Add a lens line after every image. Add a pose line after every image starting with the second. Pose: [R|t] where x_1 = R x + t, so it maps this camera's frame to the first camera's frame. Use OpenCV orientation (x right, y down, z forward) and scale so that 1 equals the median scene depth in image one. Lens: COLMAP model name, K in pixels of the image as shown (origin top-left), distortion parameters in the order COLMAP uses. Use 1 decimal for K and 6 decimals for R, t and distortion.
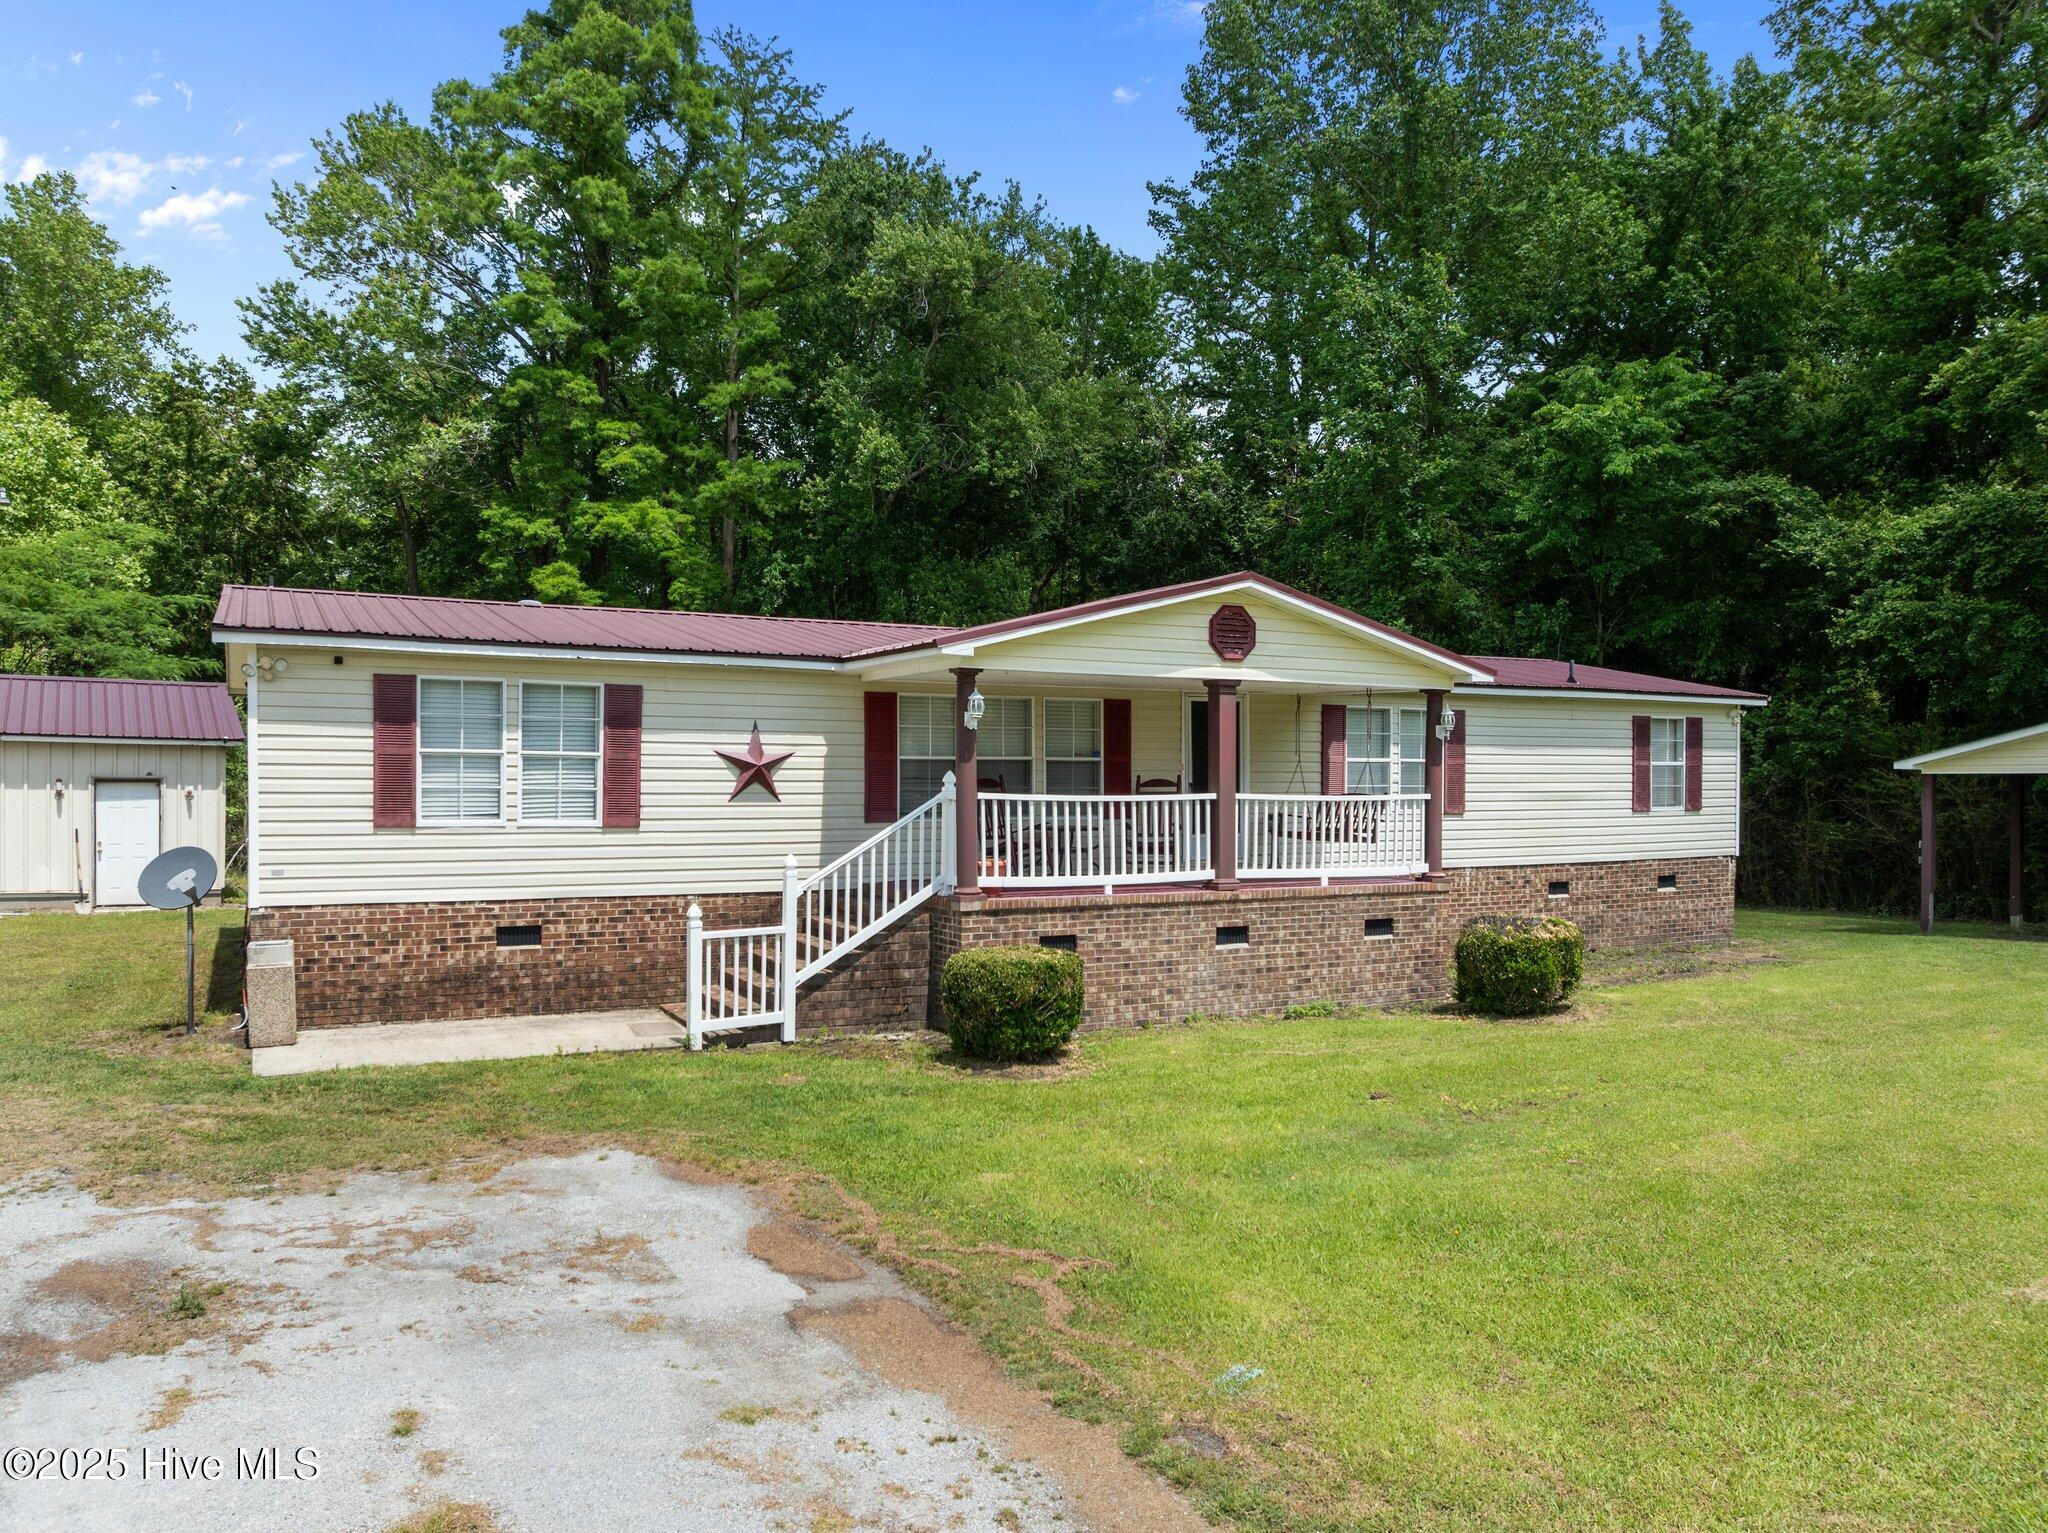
lens RADIAL K [[1457.4, 0, 1022.5], [0, 1457.4, 803.2], [0, 0, 1]] dist [-0.006568, -0.080699]
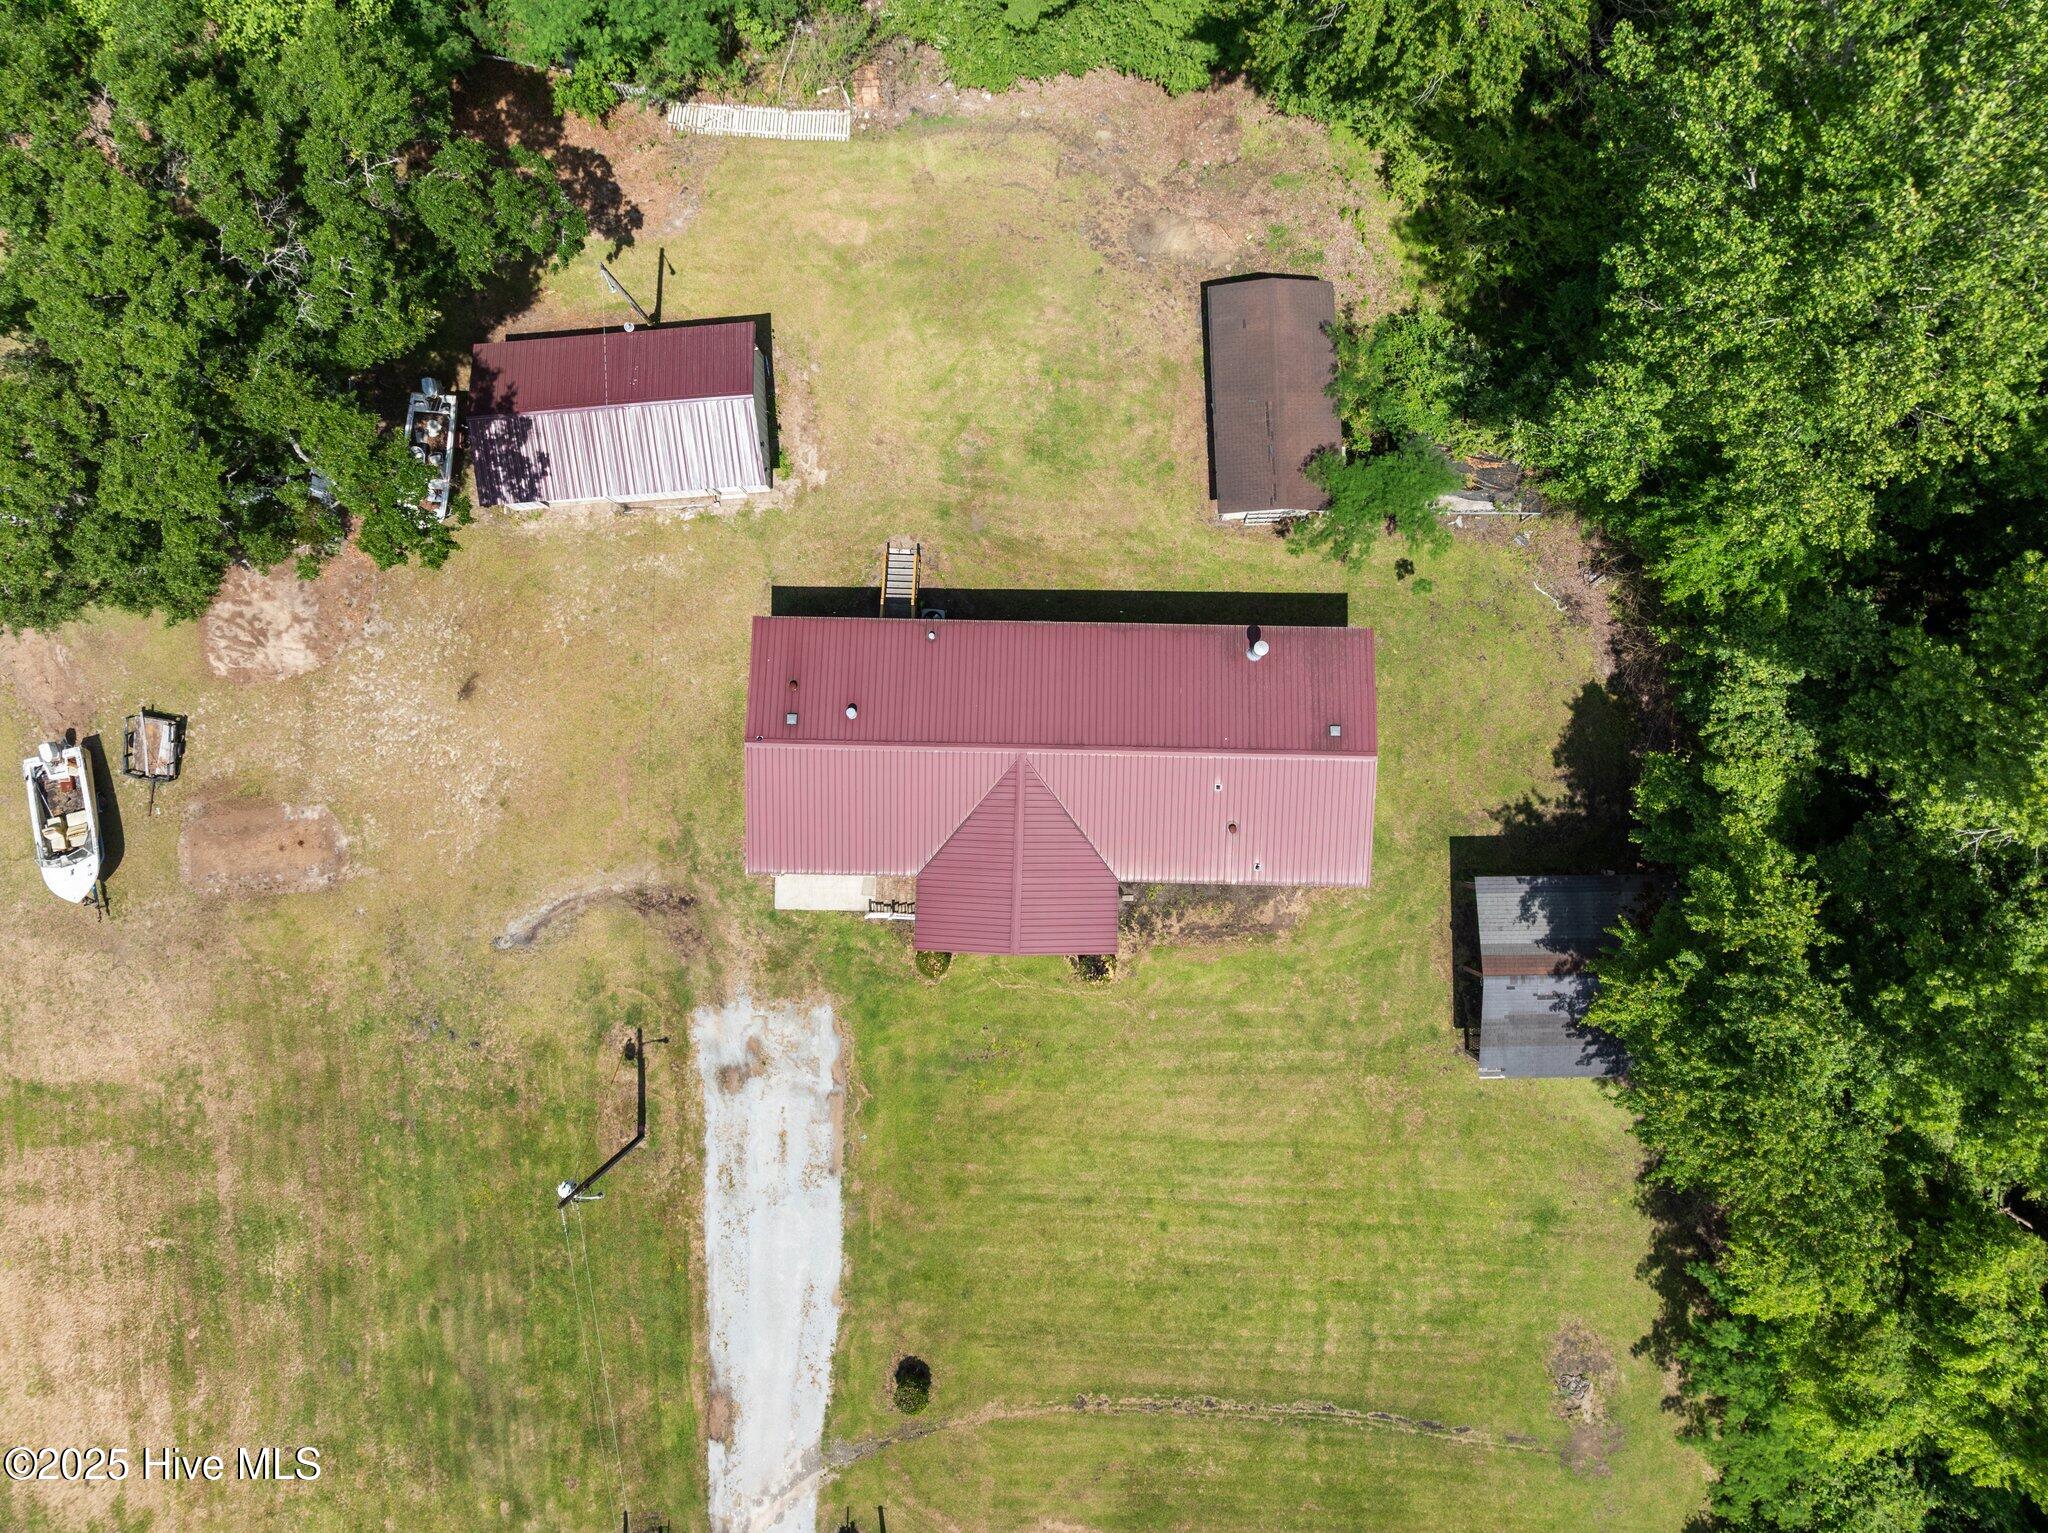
lens RADIAL K [[1396.2, 0, 1024.0], [0, 1396.2, 766.5], [0, 0, 1]] dist [-0.027369, 0.000400]
pose [[0.872126, 0.488122, -0.033679, 0.070011], [0.013823, 0.044226, 0.998926, -3.242519], [0.489087, -0.871654, 0.031823, 1.241188]]
